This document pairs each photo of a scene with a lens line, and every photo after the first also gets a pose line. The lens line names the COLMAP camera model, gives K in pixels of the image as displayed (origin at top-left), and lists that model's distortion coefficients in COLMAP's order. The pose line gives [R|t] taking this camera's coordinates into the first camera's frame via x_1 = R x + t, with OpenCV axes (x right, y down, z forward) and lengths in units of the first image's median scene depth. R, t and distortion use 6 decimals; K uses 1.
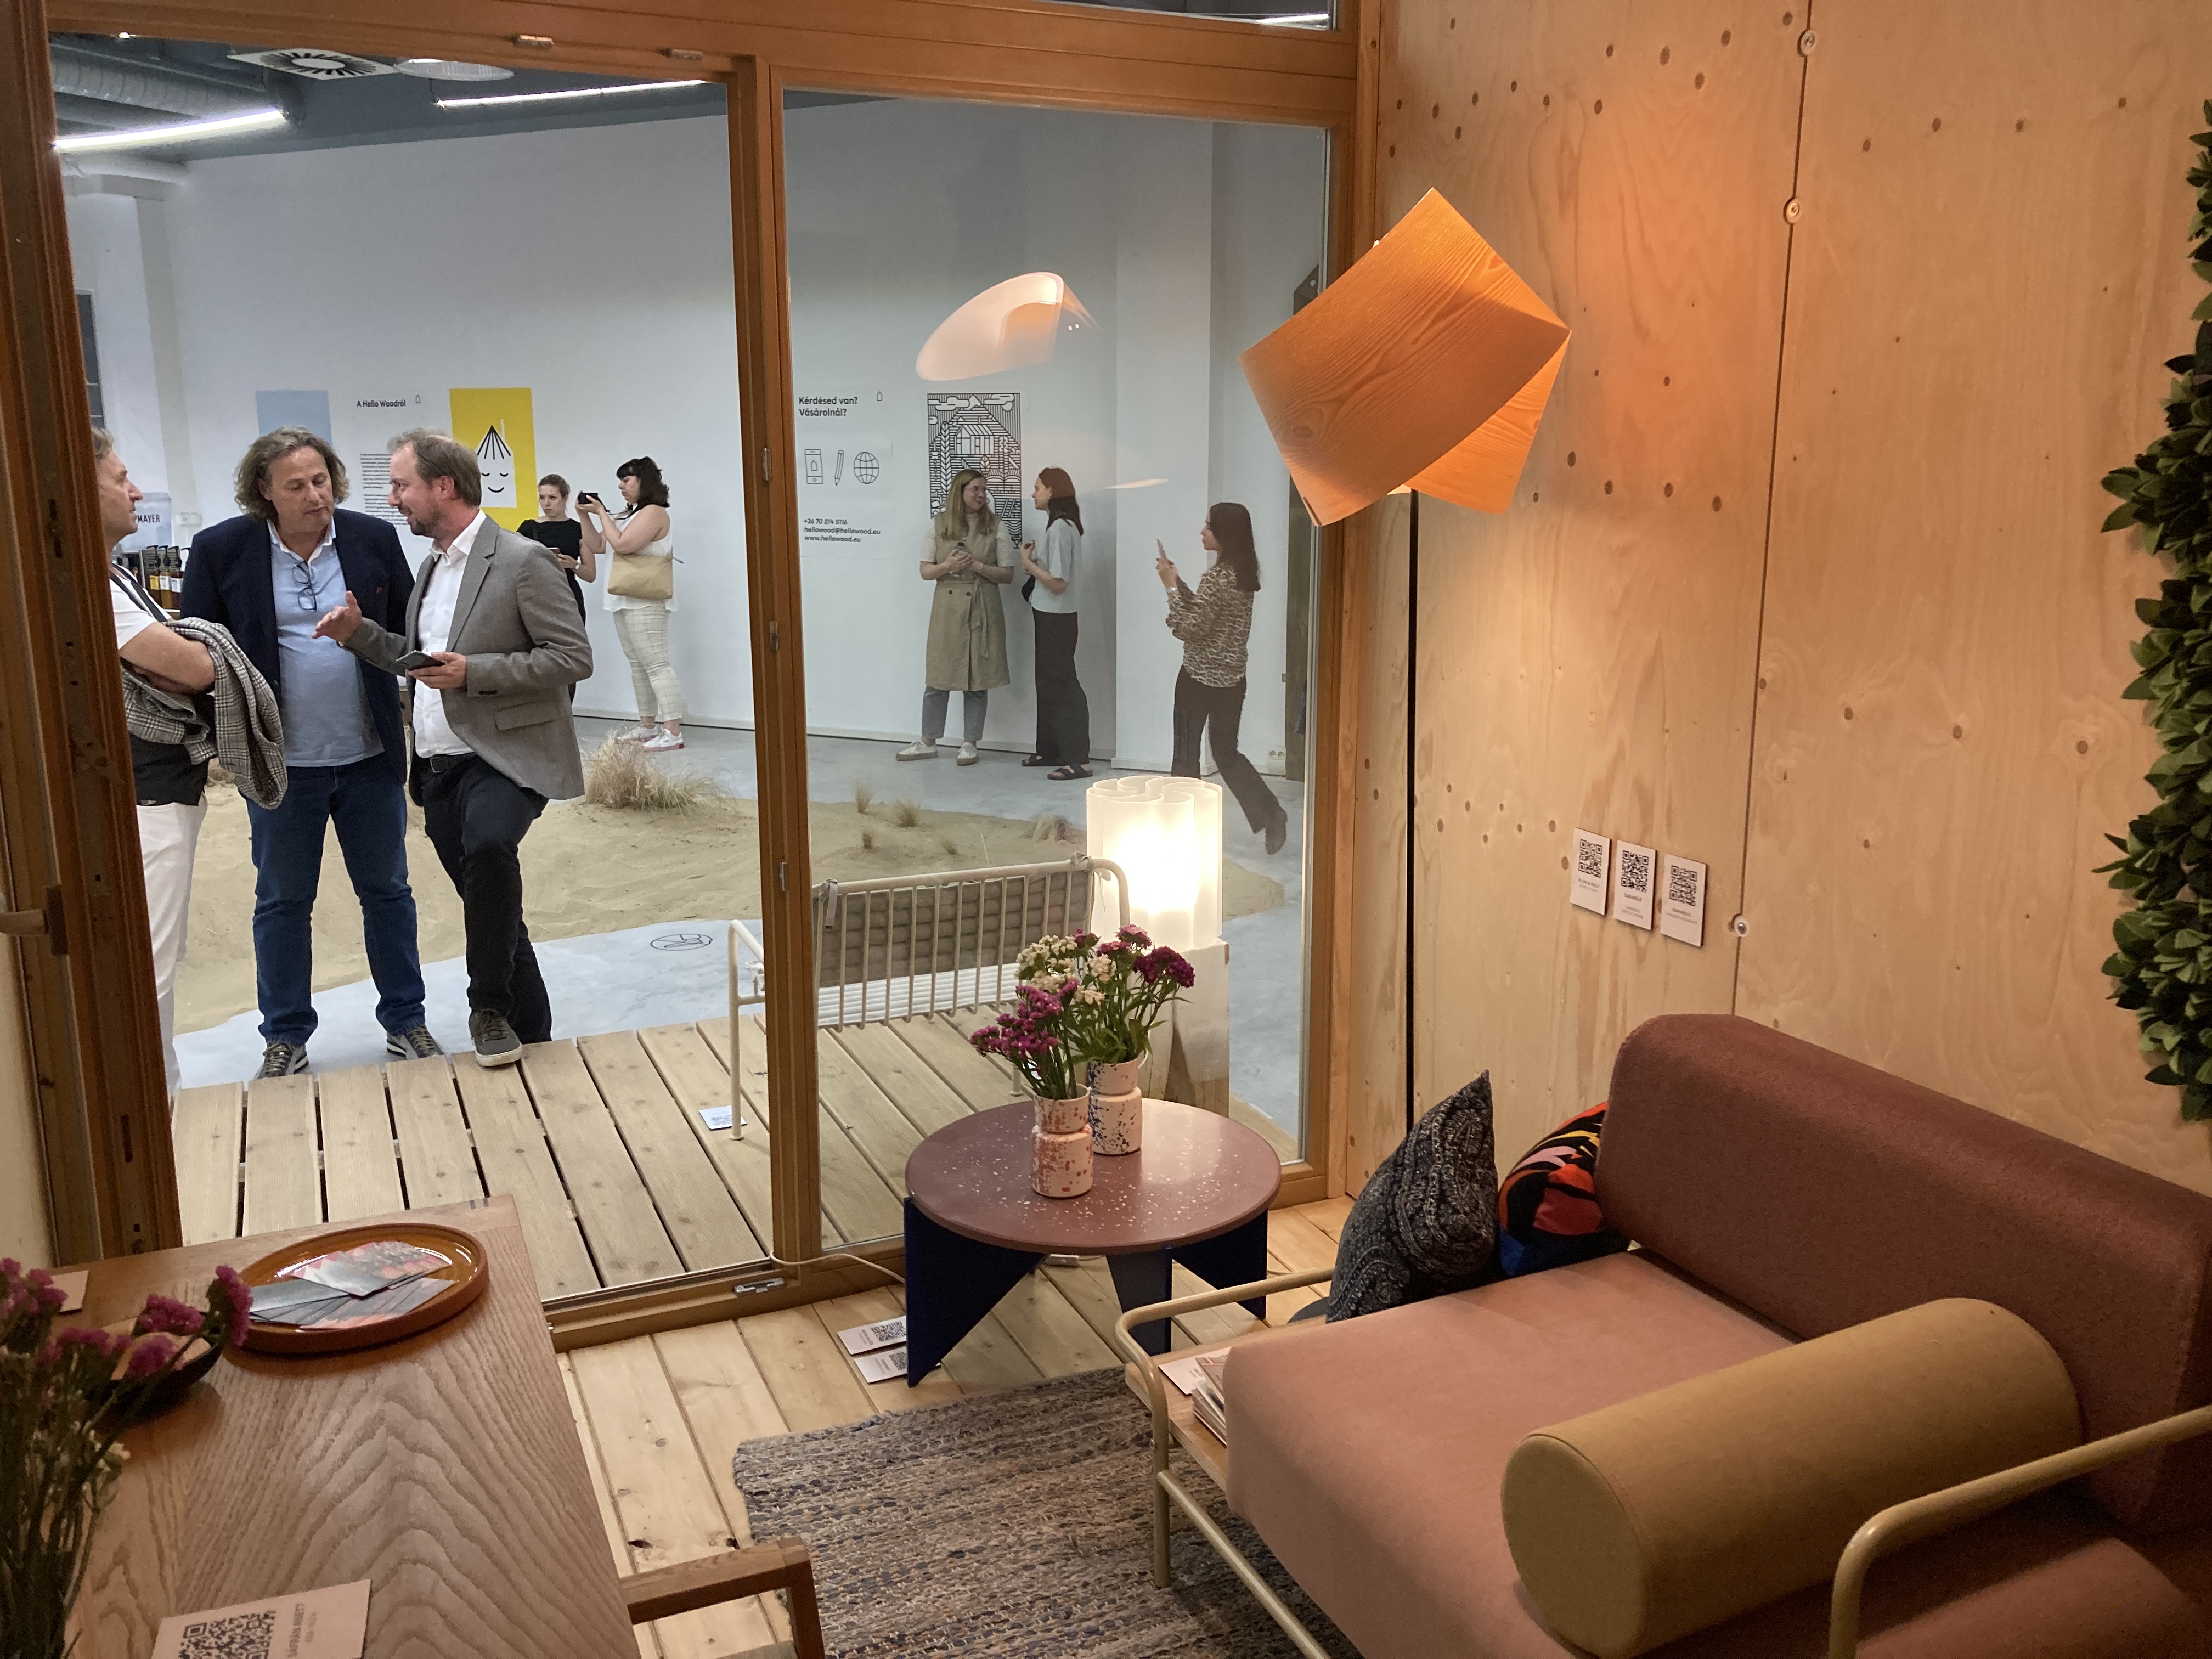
lens RADIAL K [[1808.7, 0, 1106.0], [0, 1808.7, 829.5], [0, 0, 1]] dist [-0.008879, 0.006827]
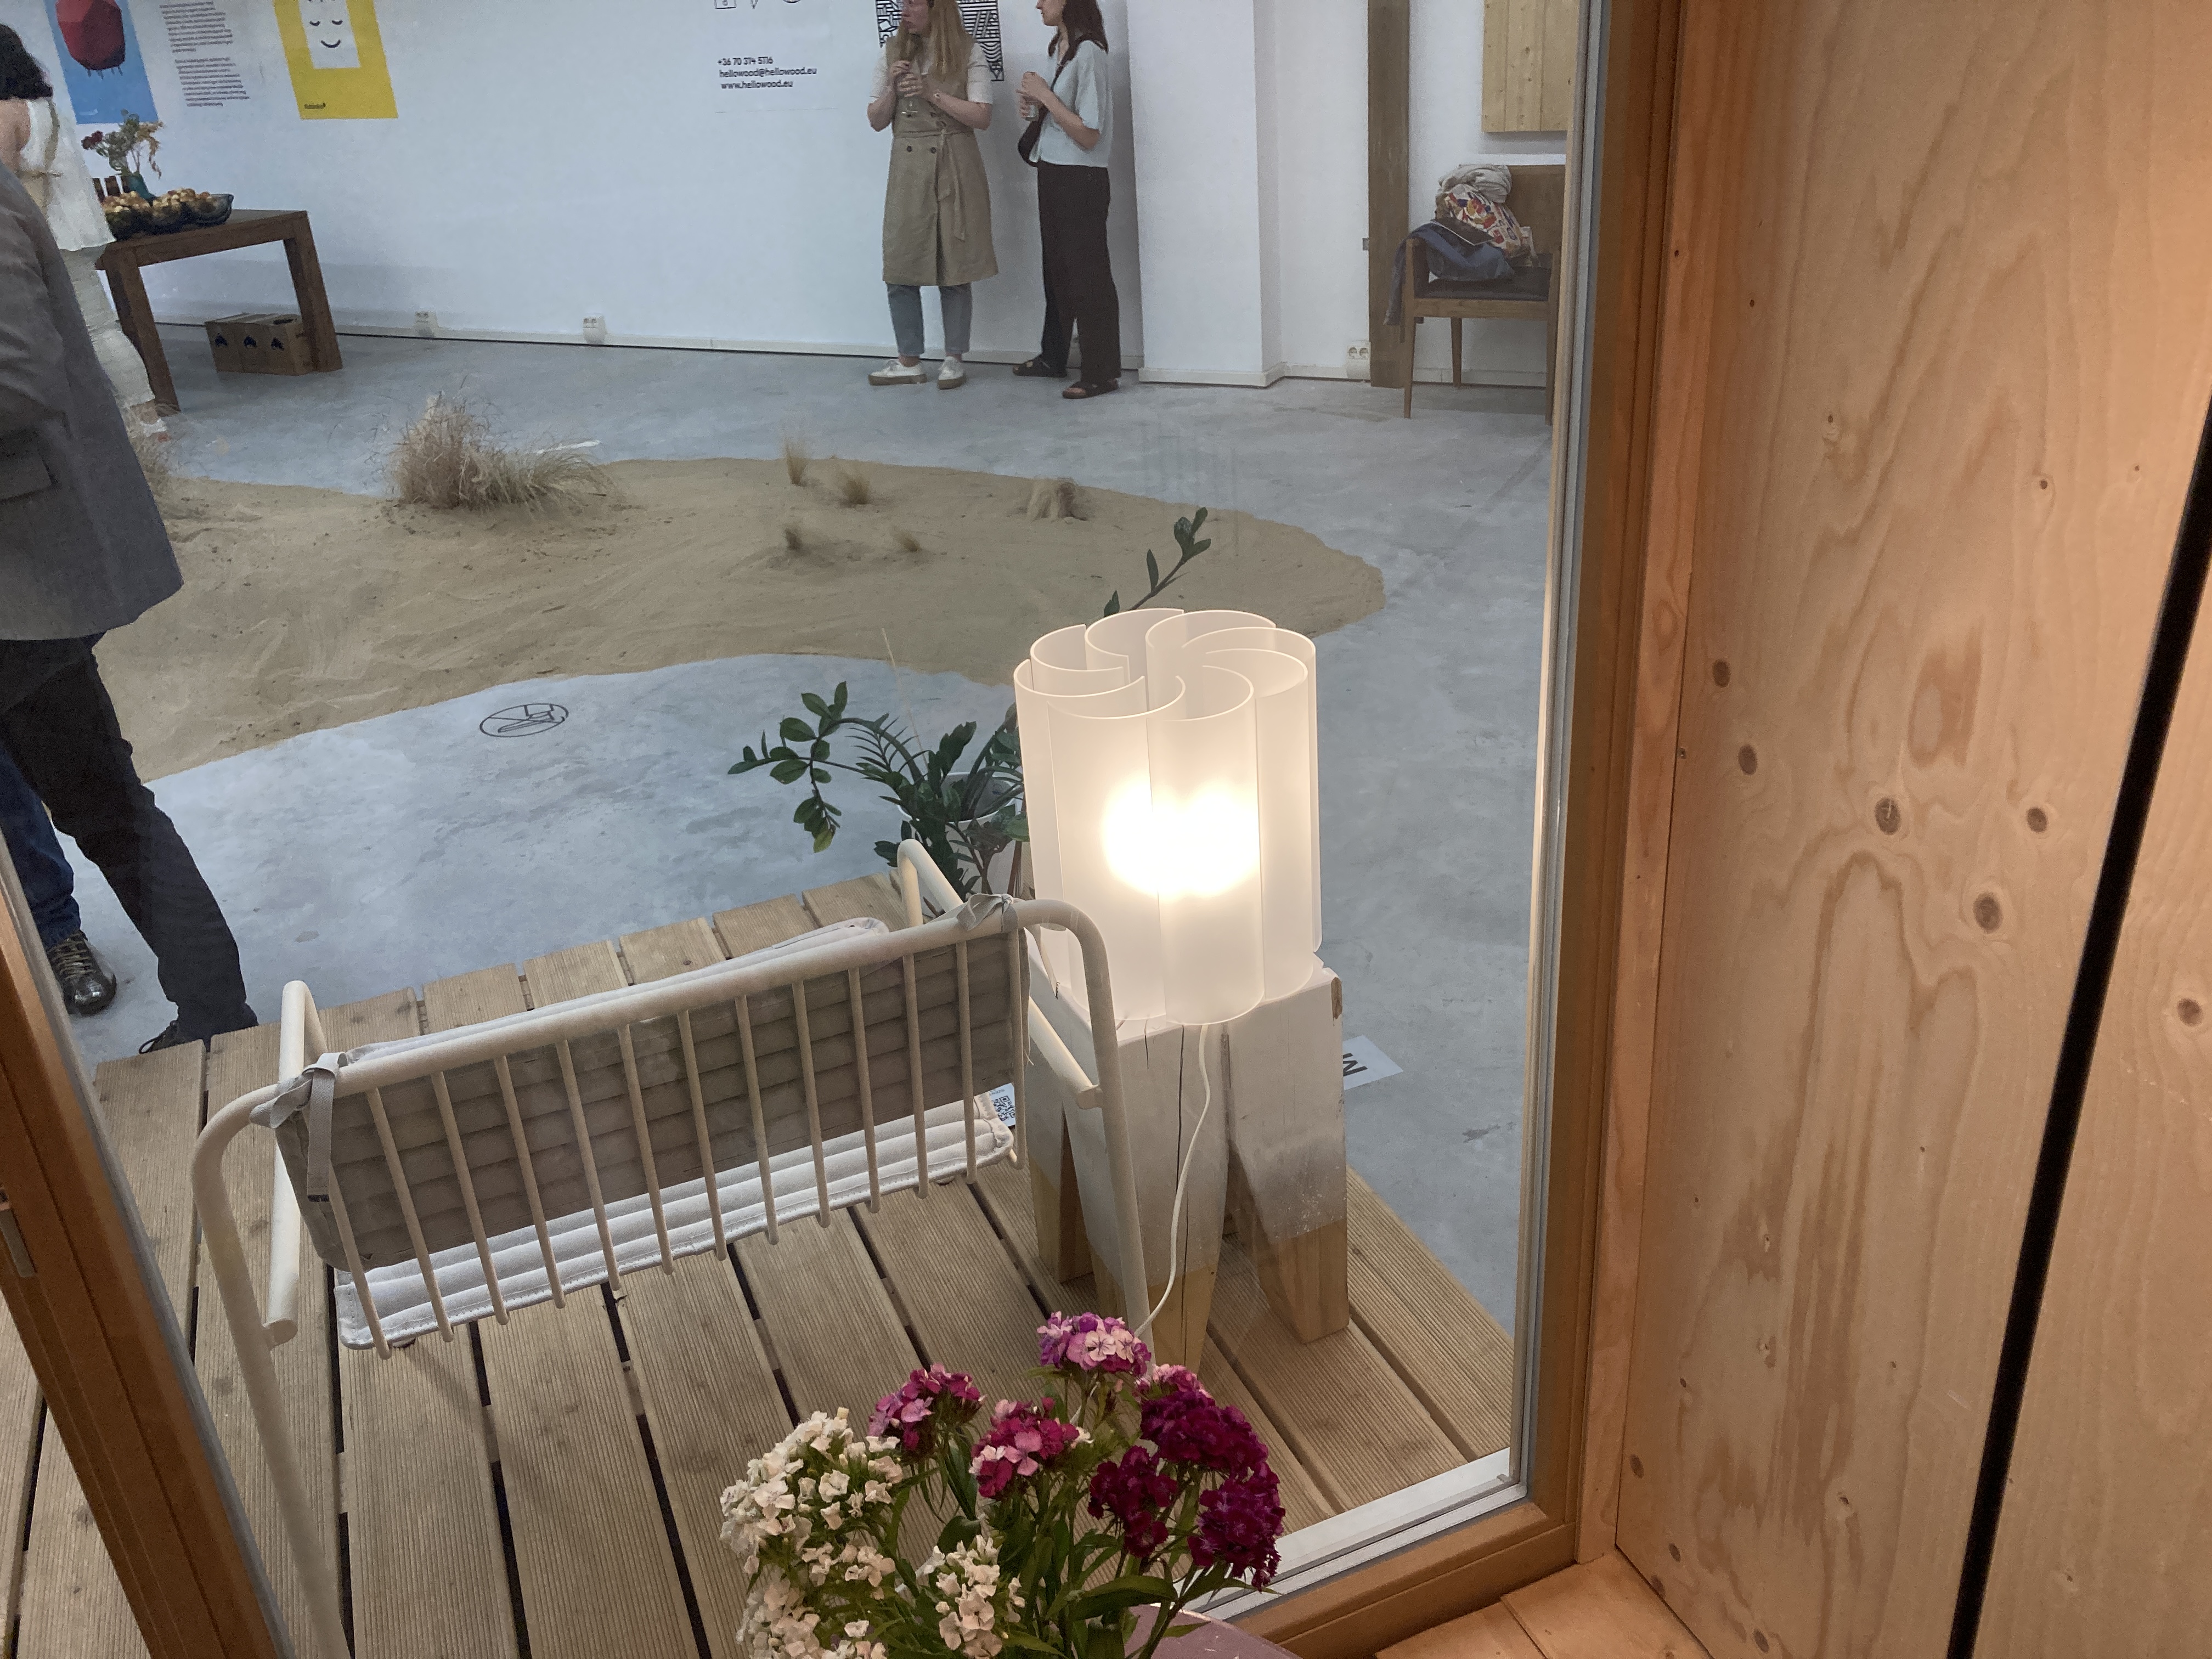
lens RADIAL K [[1808.7, 0, 1106.0], [0, 1808.7, 829.5], [0, 0, 1]] dist [-0.008879, 0.006827]
pose [[0.997990, -0.048105, -0.041263, 0.015111], [0.056634, 0.969137, 0.239928, -0.047909], [0.028448, -0.241783, 0.969913, 0.296408]]
